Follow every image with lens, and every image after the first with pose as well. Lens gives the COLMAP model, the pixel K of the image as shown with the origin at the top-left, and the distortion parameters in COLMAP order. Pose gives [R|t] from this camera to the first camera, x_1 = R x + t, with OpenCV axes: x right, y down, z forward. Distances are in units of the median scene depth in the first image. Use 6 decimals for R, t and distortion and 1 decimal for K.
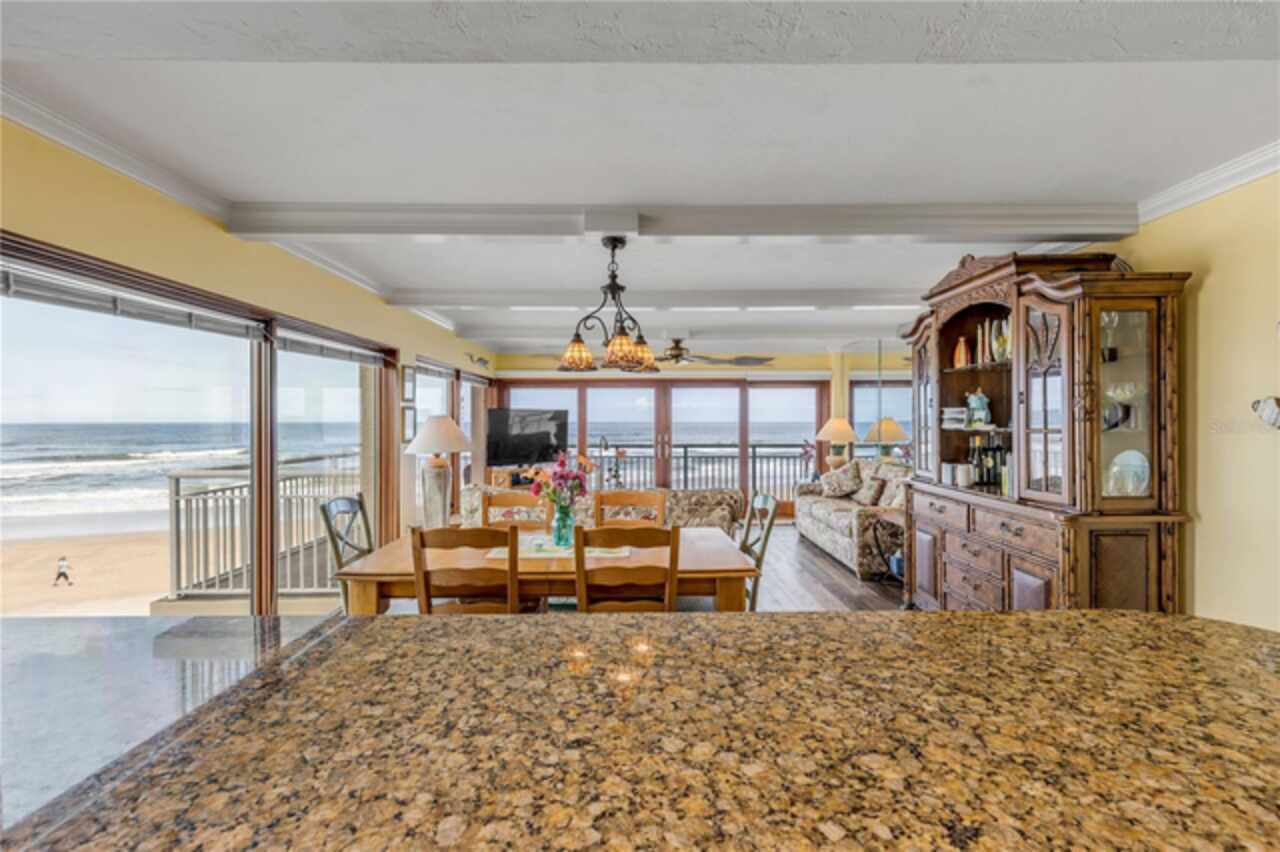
lens RADIAL K [[580.6, 0, 640.0], [0, 580.6, 422.1], [0, 0, 1]] dist [0.004022, -0.001427]
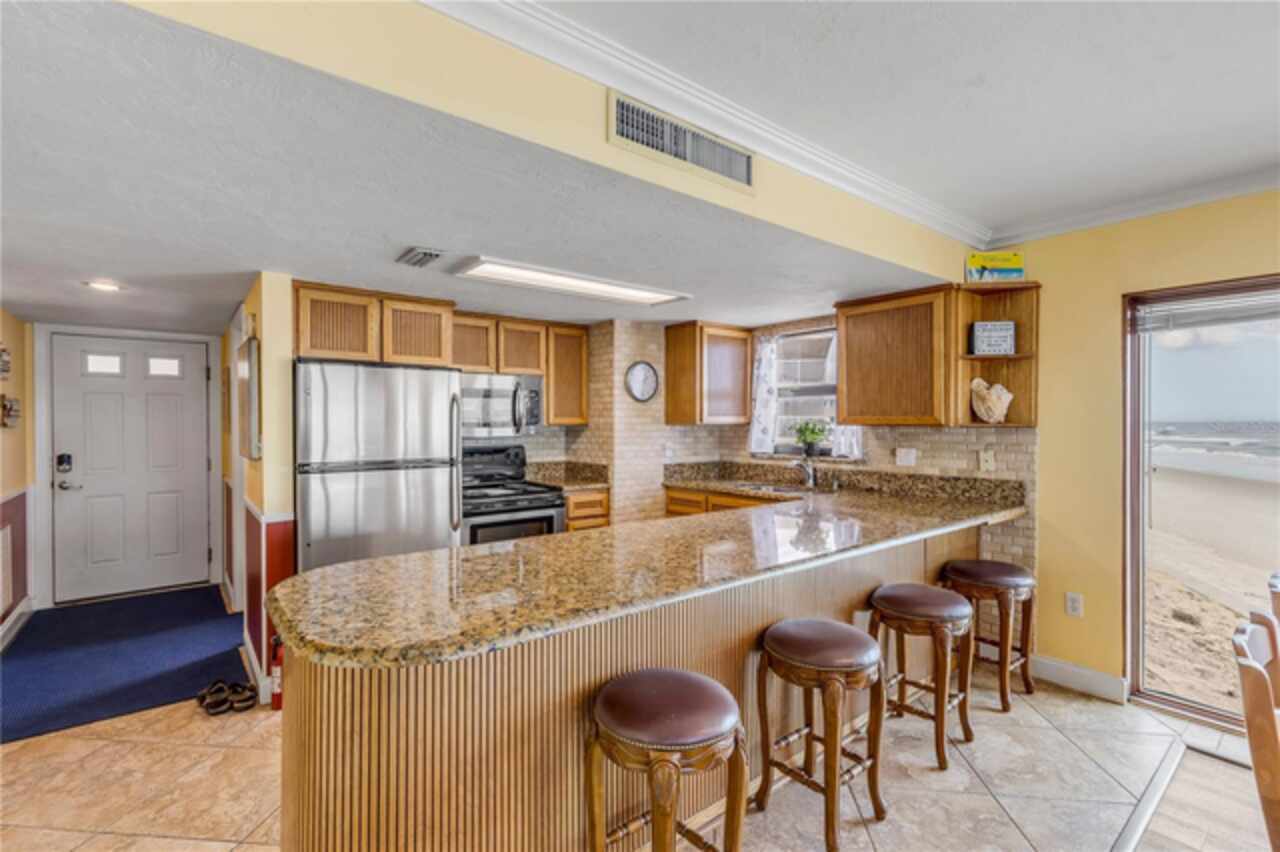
lens RADIAL K [[580.6, 0, 637.7], [0, 580.6, 423.4], [0, 0, 1]] dist [0.004022, -0.001427]
pose [[-0.783509, 0.004184, -0.621367, 1.174968], [-0.000231, 0.999975, 0.007024, 0.004263], [0.621381, 0.005647, -0.783488, 1.865398]]
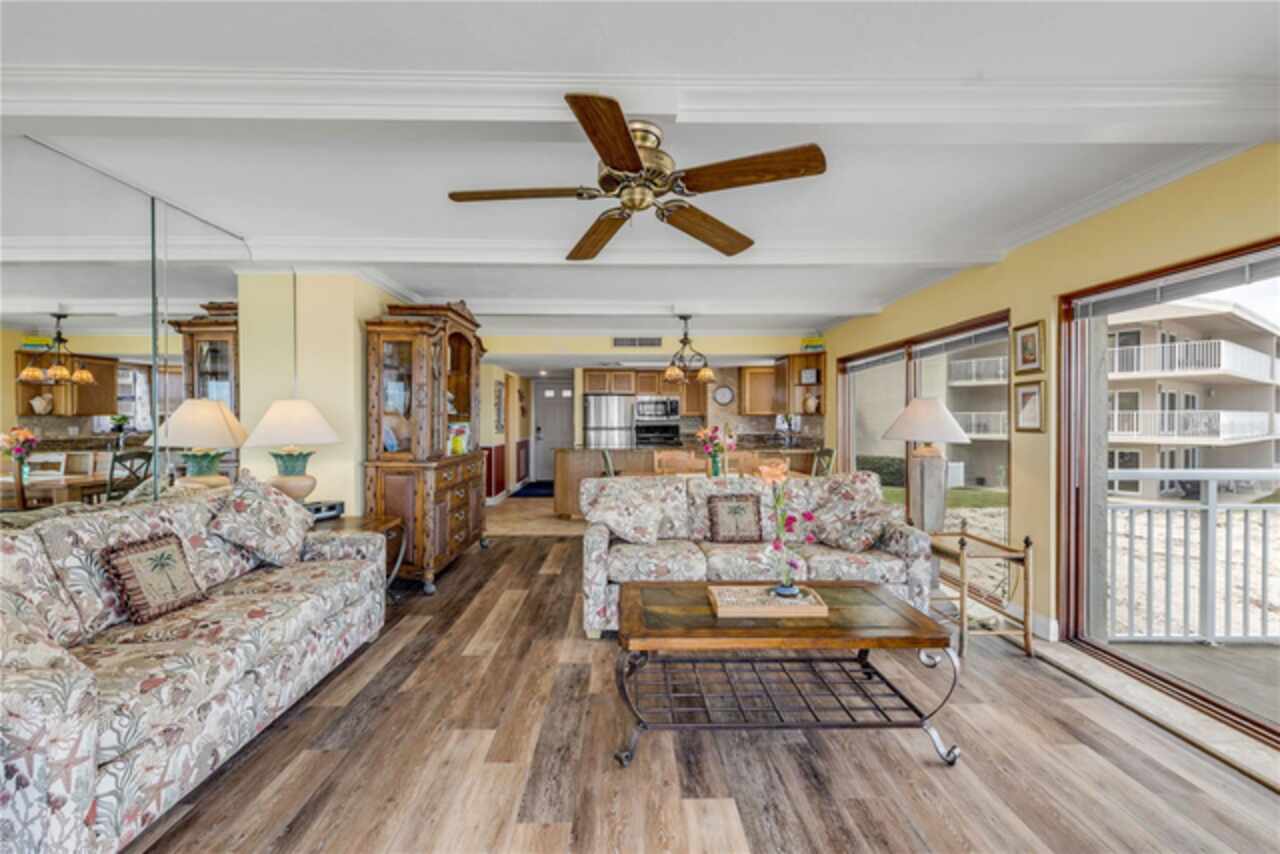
lens RADIAL K [[580.6, 0, 637.0], [0, 580.6, 423.6], [0, 0, 1]] dist [0.004022, -0.001427]
pose [[-0.999741, -0.000864, -0.022753, 0.361566], [-0.001036, 0.999971, 0.007540, 0.081749], [0.022746, 0.007562, -0.999713, 6.272429]]
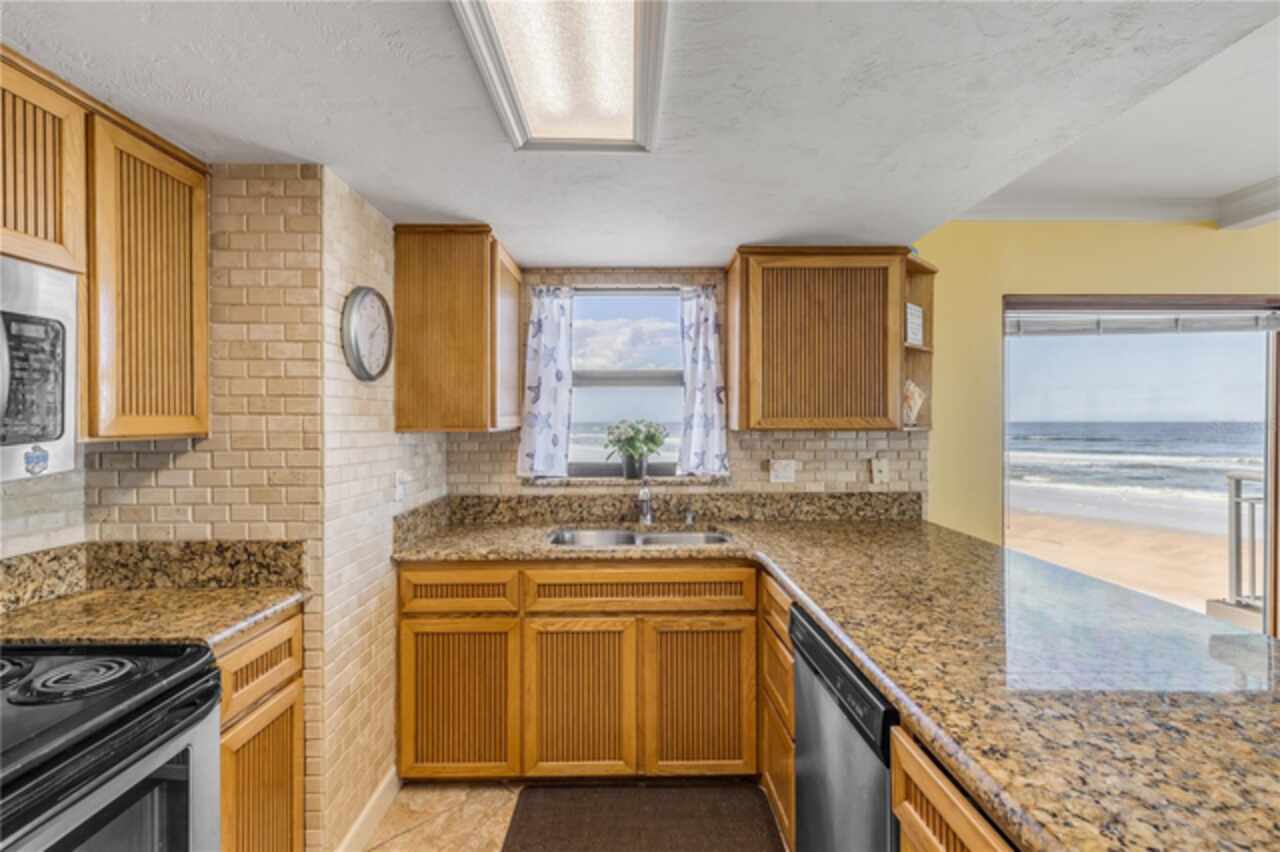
lens RADIAL K [[580.6, 0, 636.2], [0, 580.6, 425.3], [0, 0, 1]] dist [0.004022, -0.001427]
pose [[0.004132, 0.009264, -0.999949, 0.570255], [-0.001482, 0.999956, 0.009258, -0.000630], [0.999990, 0.001444, 0.004146, 0.019743]]
